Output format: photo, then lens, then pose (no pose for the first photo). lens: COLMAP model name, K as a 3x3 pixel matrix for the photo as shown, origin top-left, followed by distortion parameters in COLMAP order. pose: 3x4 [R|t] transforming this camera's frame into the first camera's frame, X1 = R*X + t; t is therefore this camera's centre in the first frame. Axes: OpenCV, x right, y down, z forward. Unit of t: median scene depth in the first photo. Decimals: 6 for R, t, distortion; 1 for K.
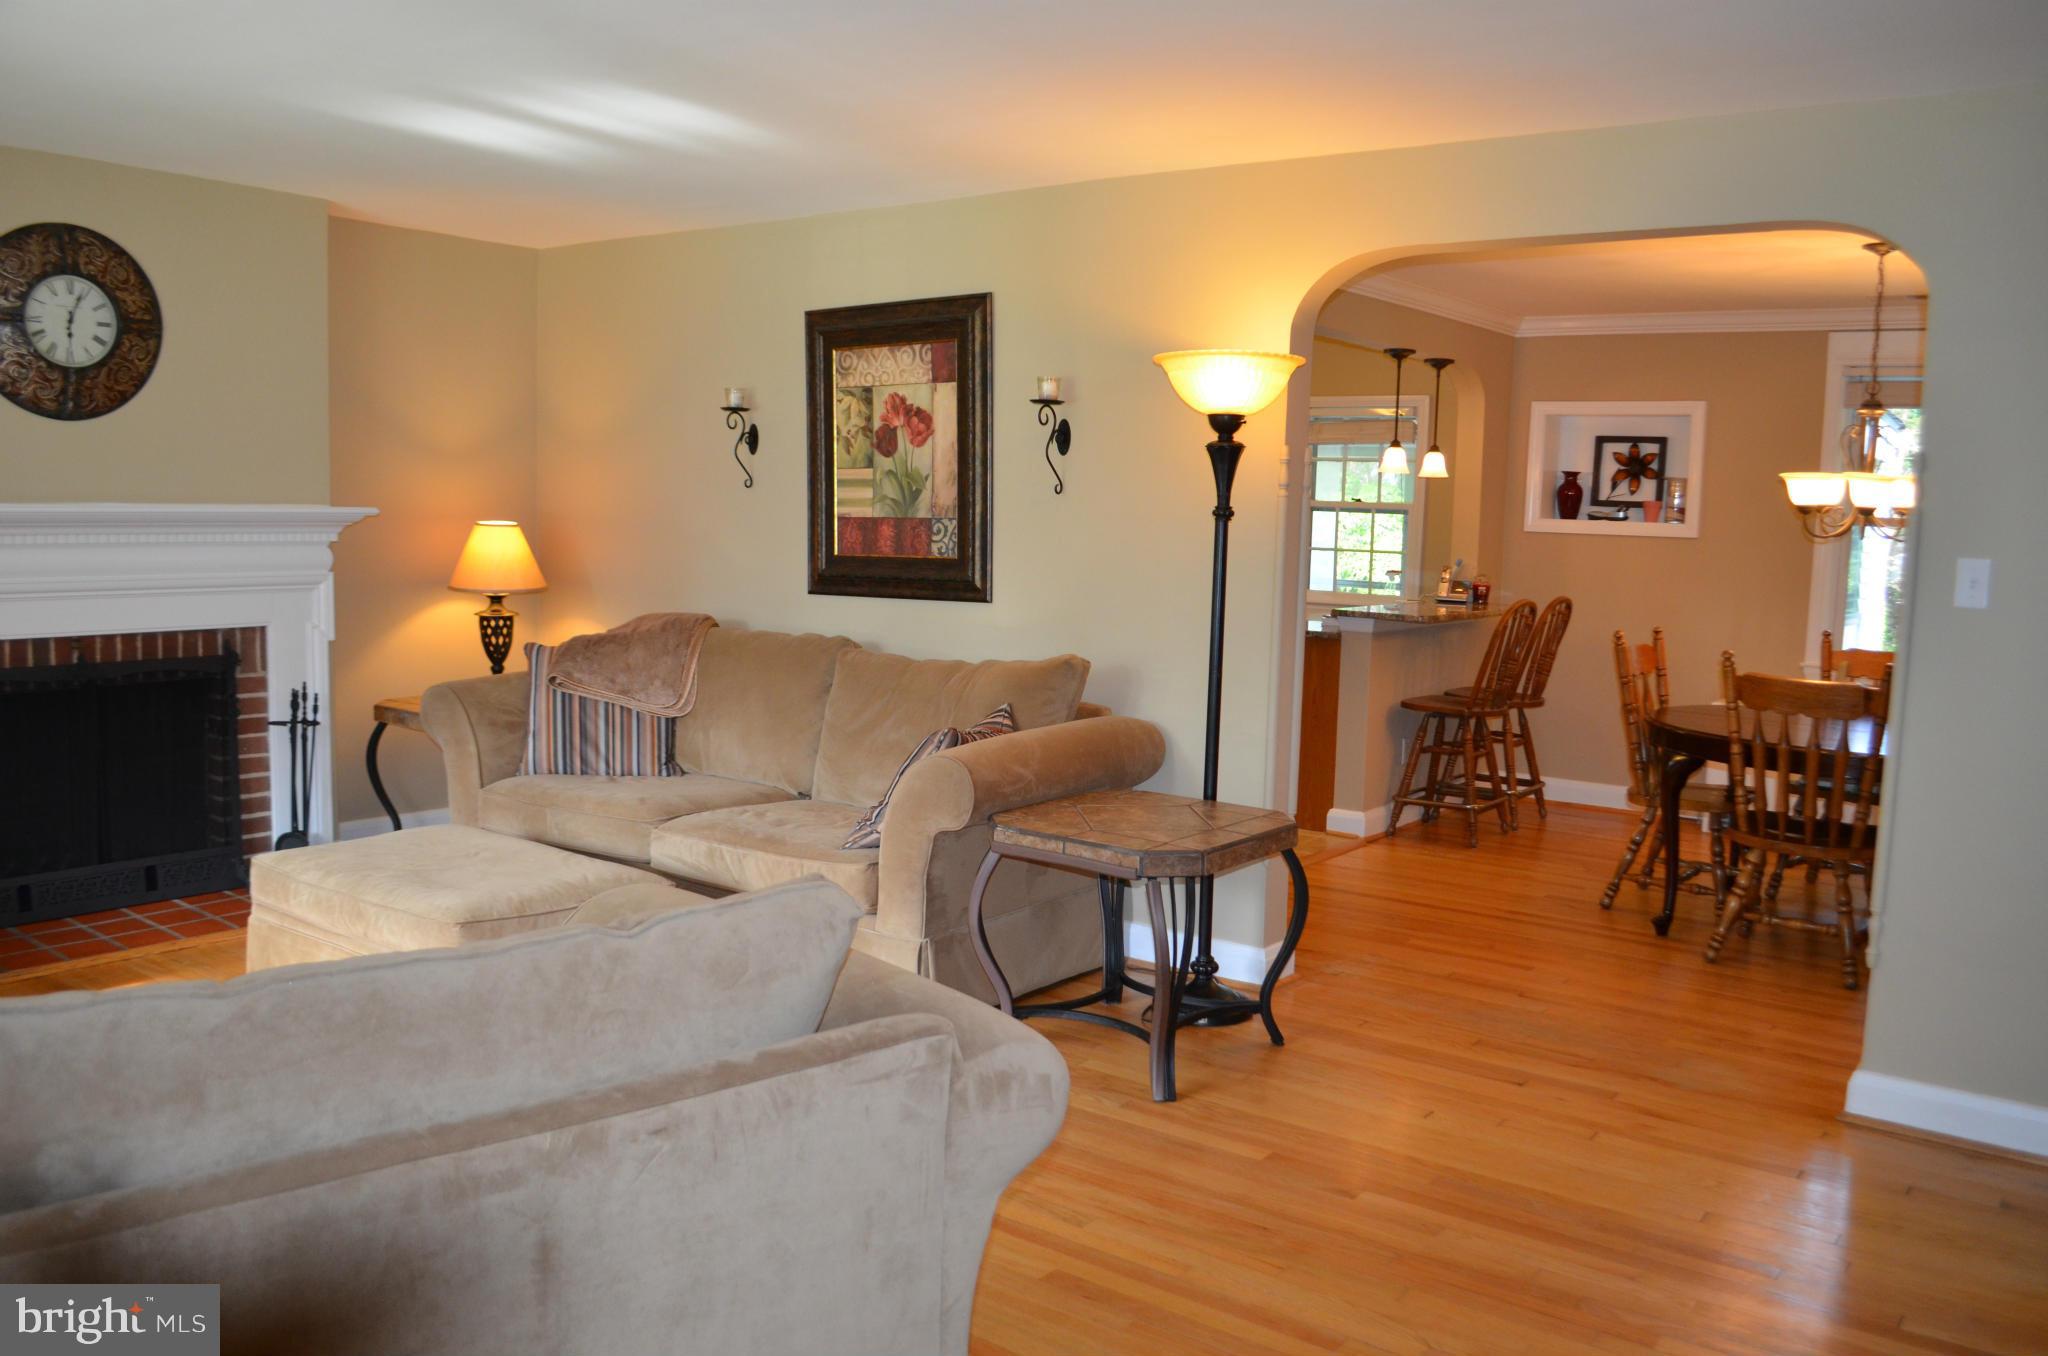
lens RADIAL K [[1603.3, 0, 1051.9], [0, 1603.3, 682.7], [0, 0, 1]] dist [-0.083329, 0.007898]
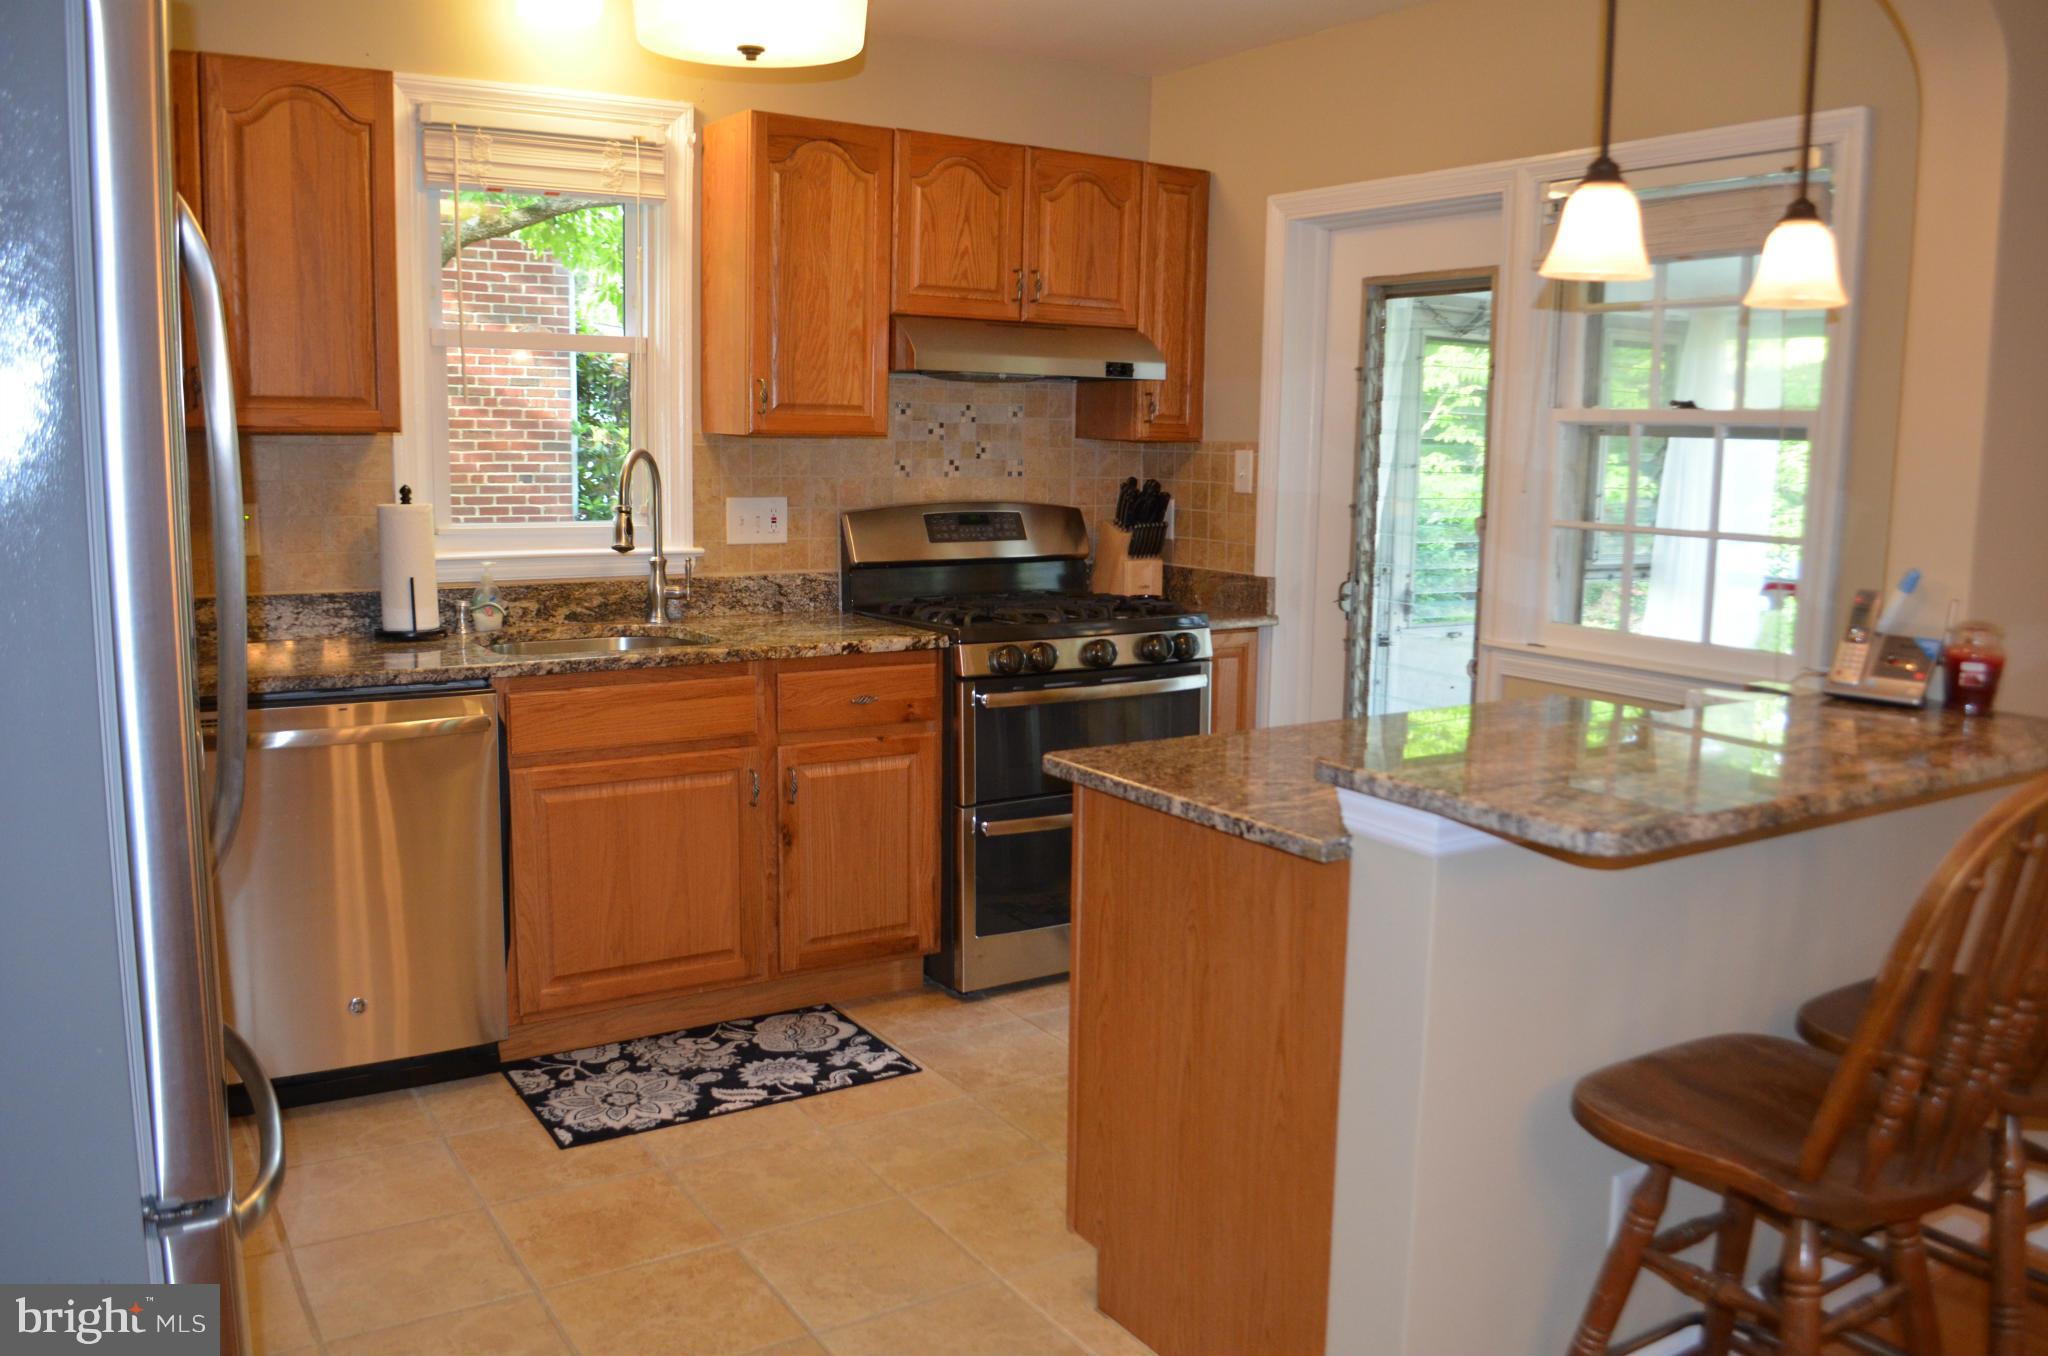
lens RADIAL K [[1603.3, 0, 1051.9], [0, 1603.3, 682.7], [0, 0, 1]] dist [-0.083329, 0.007898]
pose [[0.935707, 0.041967, -0.350274, 0.300622], [-0.030939, 0.998835, 0.037024, -0.089666], [0.351420, -0.023807, 0.935915, 0.938345]]
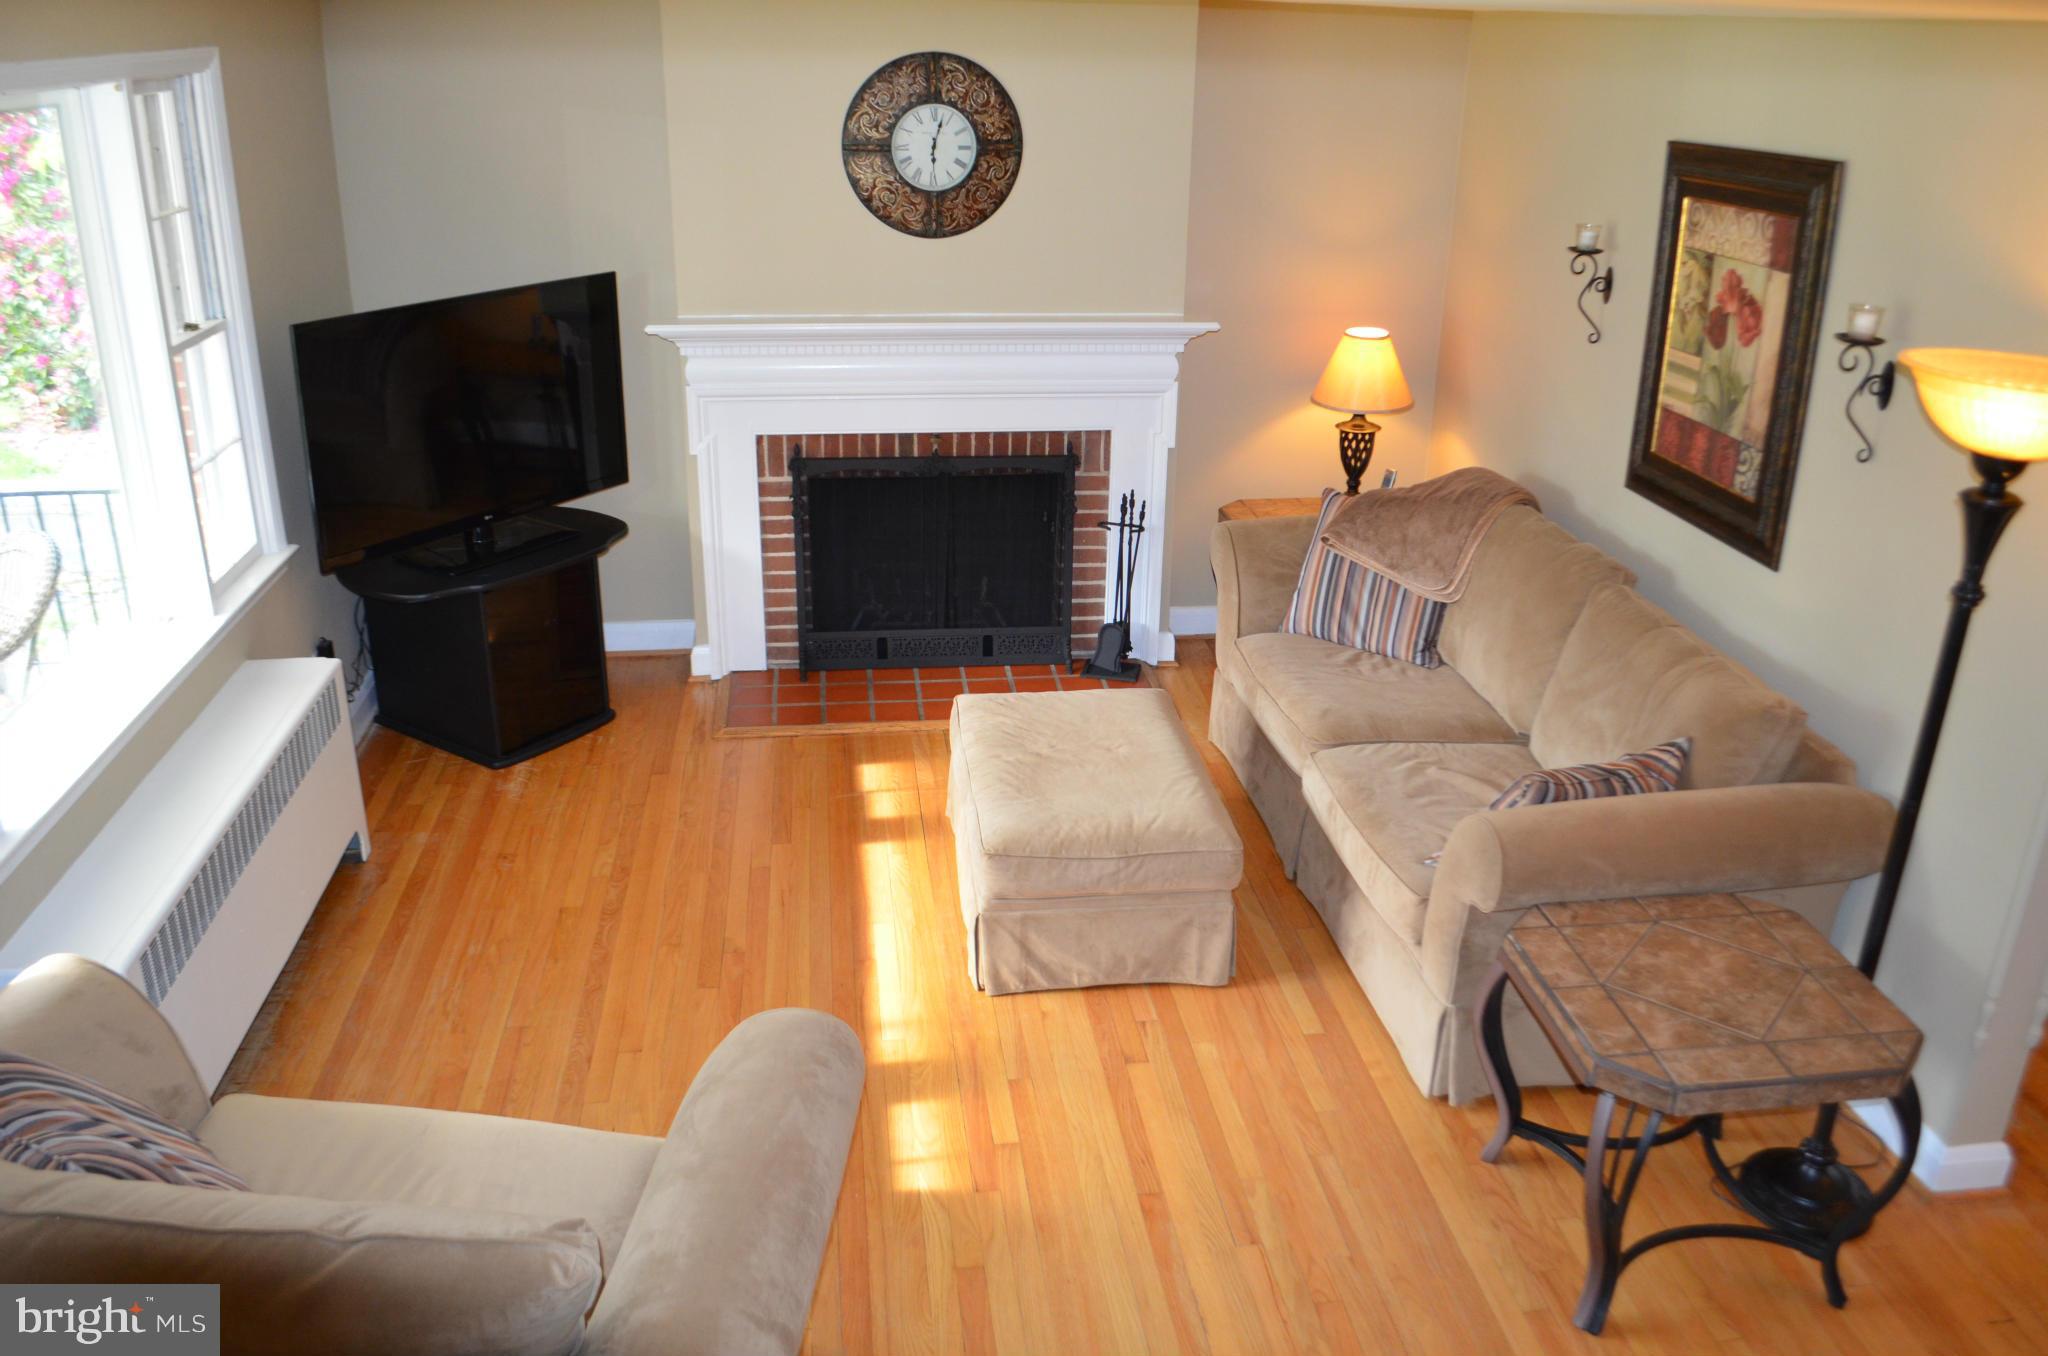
lens RADIAL K [[1603.3, 0, 1051.9], [0, 1603.3, 682.7], [0, 0, 1]] dist [-0.083329, 0.007898]
pose [[0.700920, 0.263151, -0.662920, 0.224617], [-0.082853, 0.953197, 0.290776, -0.182854], [0.708411, -0.148886, 0.689918, 0.211701]]
